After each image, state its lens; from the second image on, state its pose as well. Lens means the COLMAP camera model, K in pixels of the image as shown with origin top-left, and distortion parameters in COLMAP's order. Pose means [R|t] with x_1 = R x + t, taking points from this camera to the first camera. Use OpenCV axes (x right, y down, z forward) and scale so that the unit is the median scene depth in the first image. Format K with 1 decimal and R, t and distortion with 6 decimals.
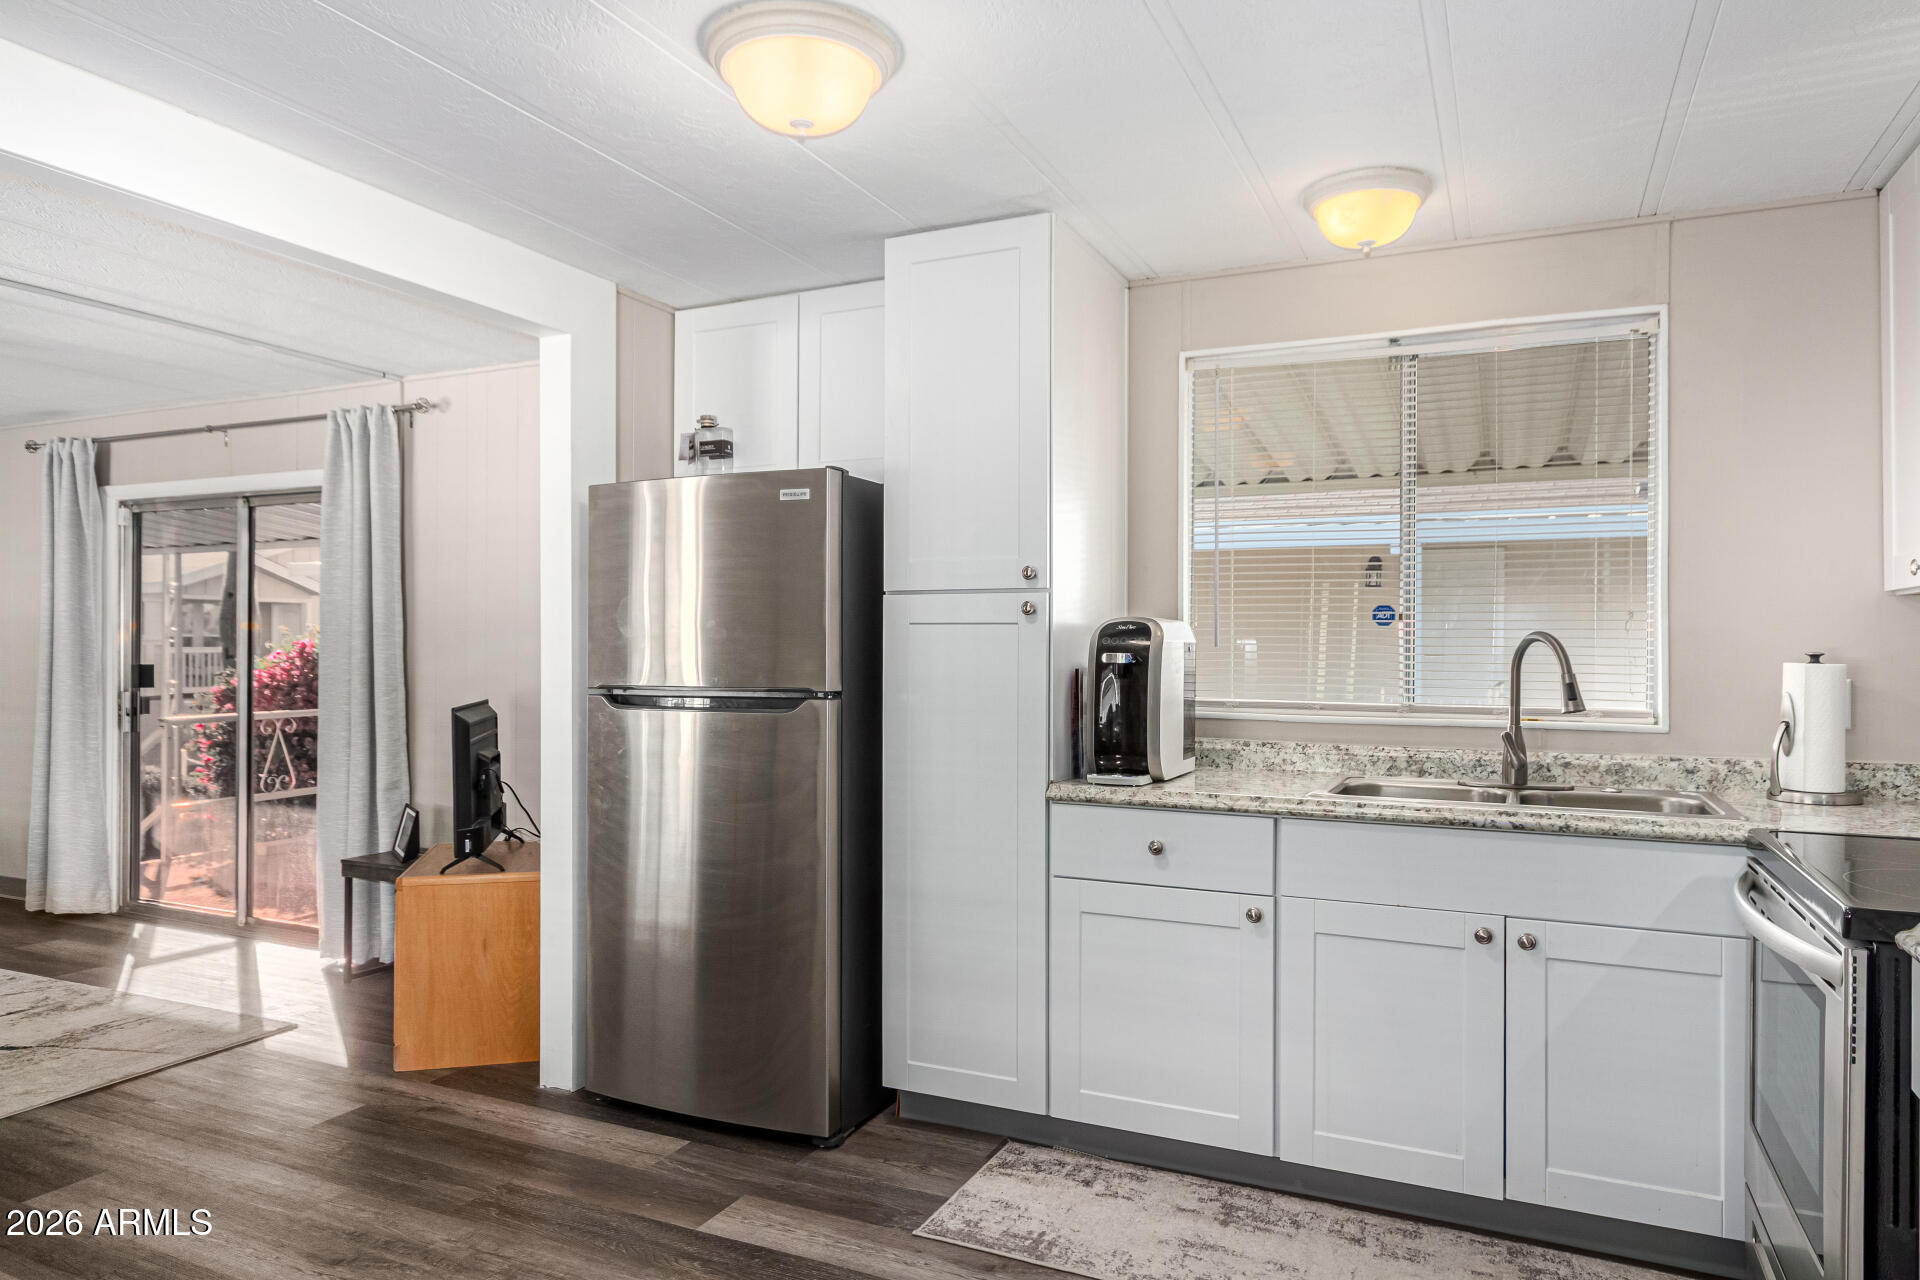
lens RADIAL K [[1194.7, 0, 958.9], [0, 1194.7, 646.1], [0, 0, 1]] dist [0.004023, 0.003552]
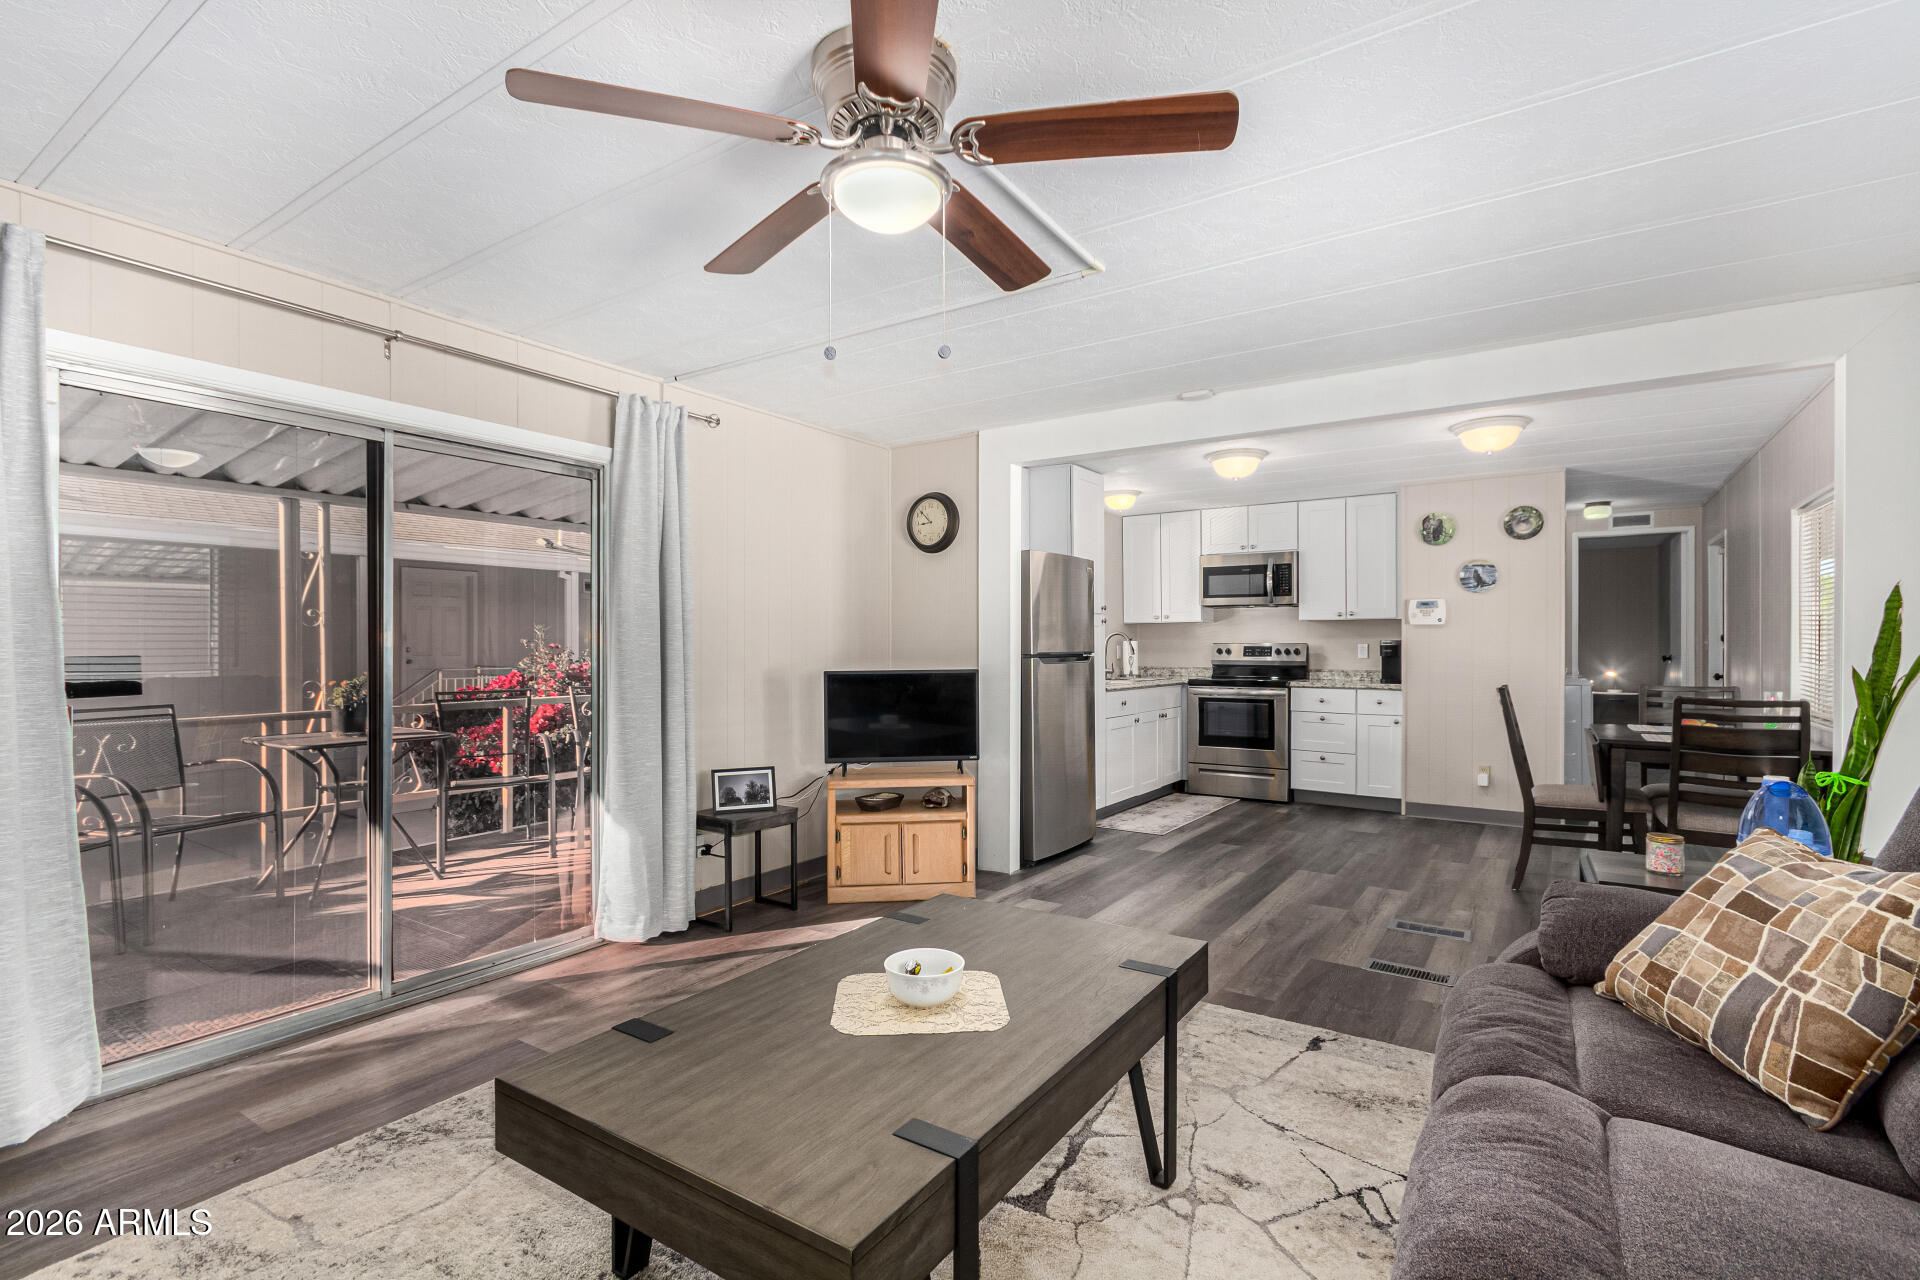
lens RADIAL K [[892.5, 0, 960.0], [0, 892.5, 640.0], [0, 0, 1]] dist [0.000663, -0.000144]
pose [[0.154495, 0.004591, 0.987983, -1.817378], [0.003732, 0.999979, -0.005230, 0.020051], [-0.987987, 0.004495, 0.154474, 0.923166]]
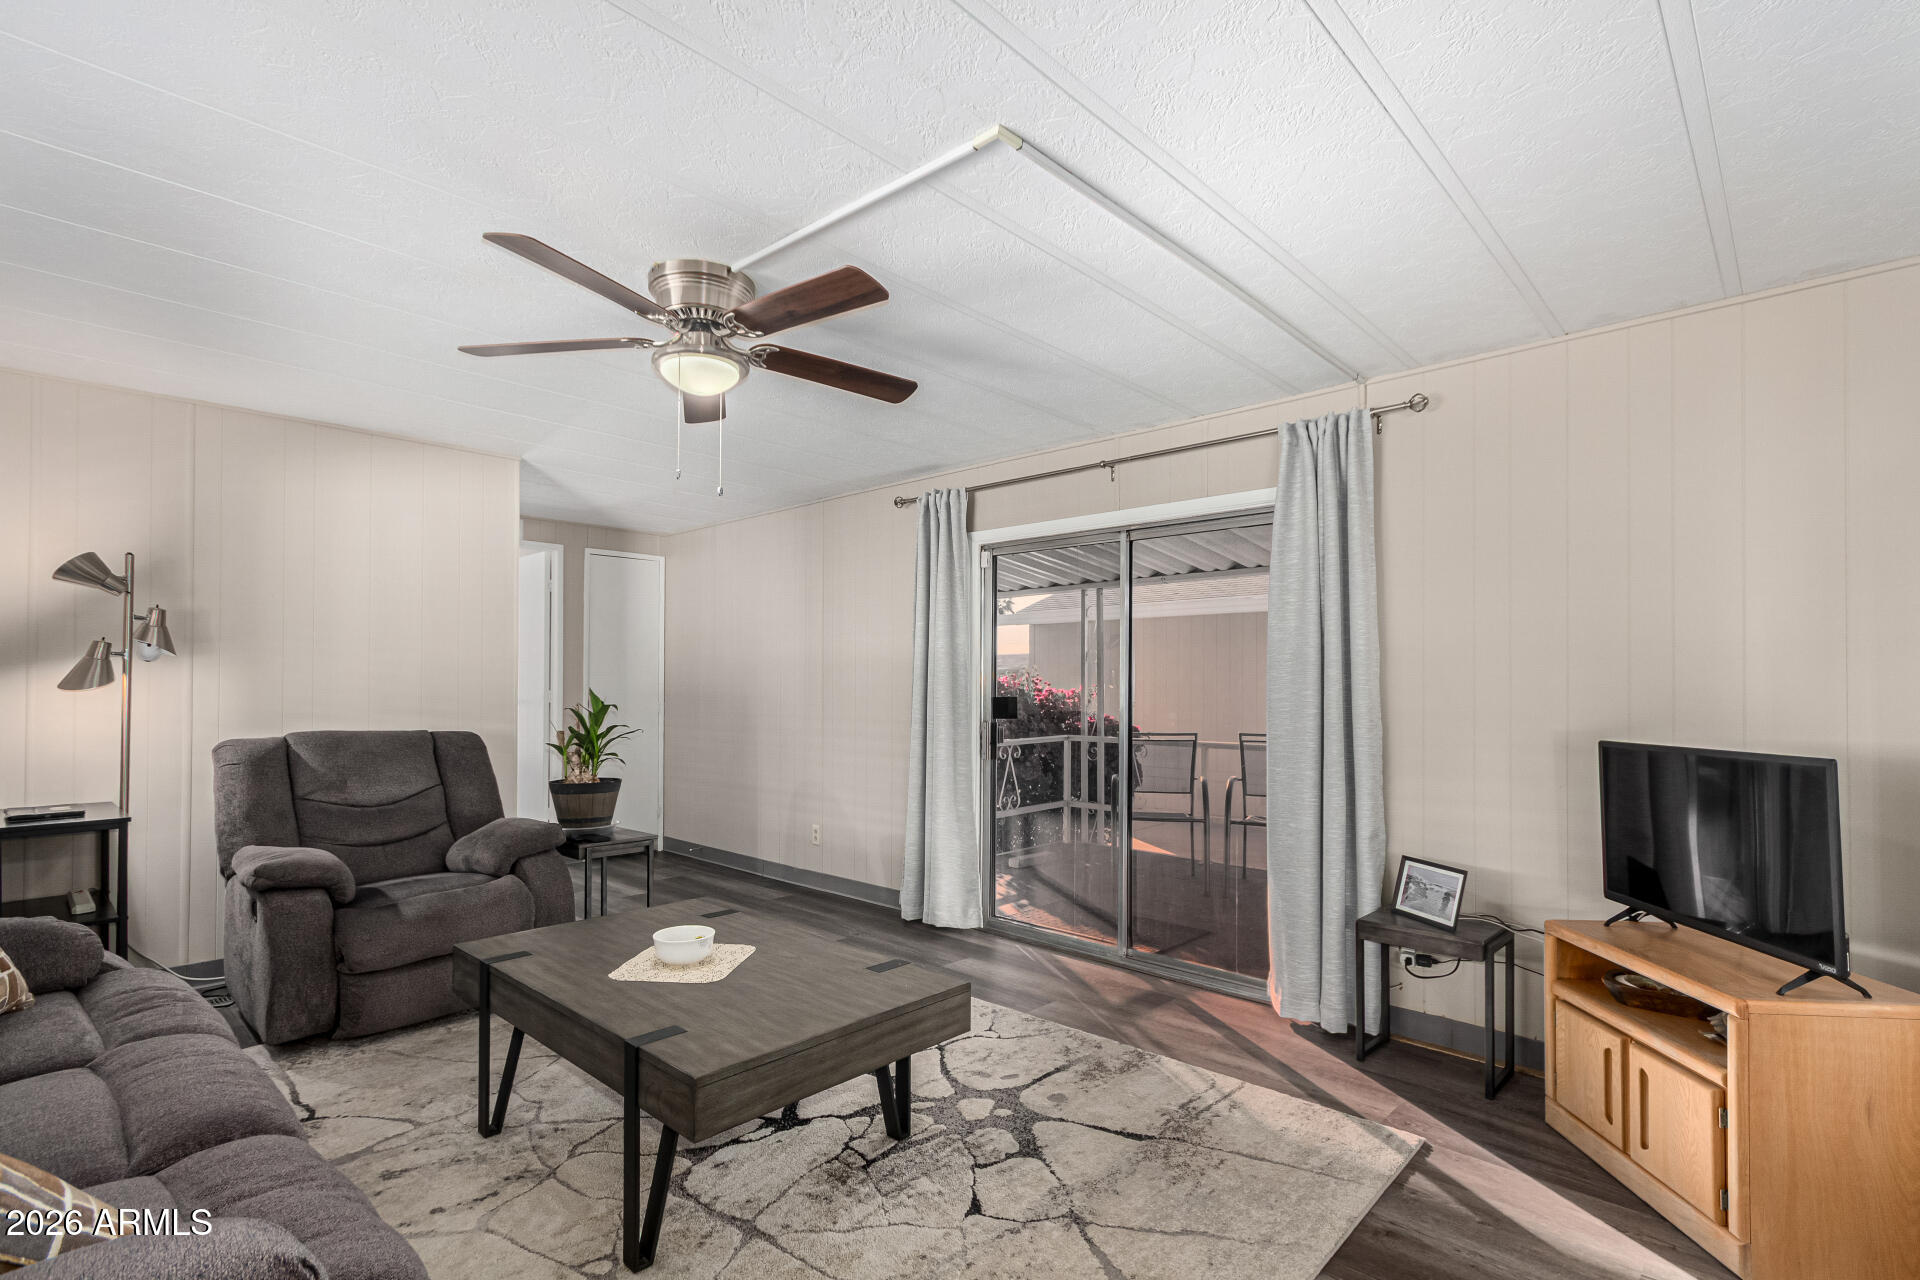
lens RADIAL K [[909.2, 0, 956.4], [0, 909.2, 663.3], [0, 0, 1]] dist [-0.000261, -0.000430]
pose [[0.947704, -0.006154, -0.319091, -0.813351], [-0.002645, 0.999628, -0.027136, 0.013608], [0.319139, 0.026561, 0.947336, 0.382818]]
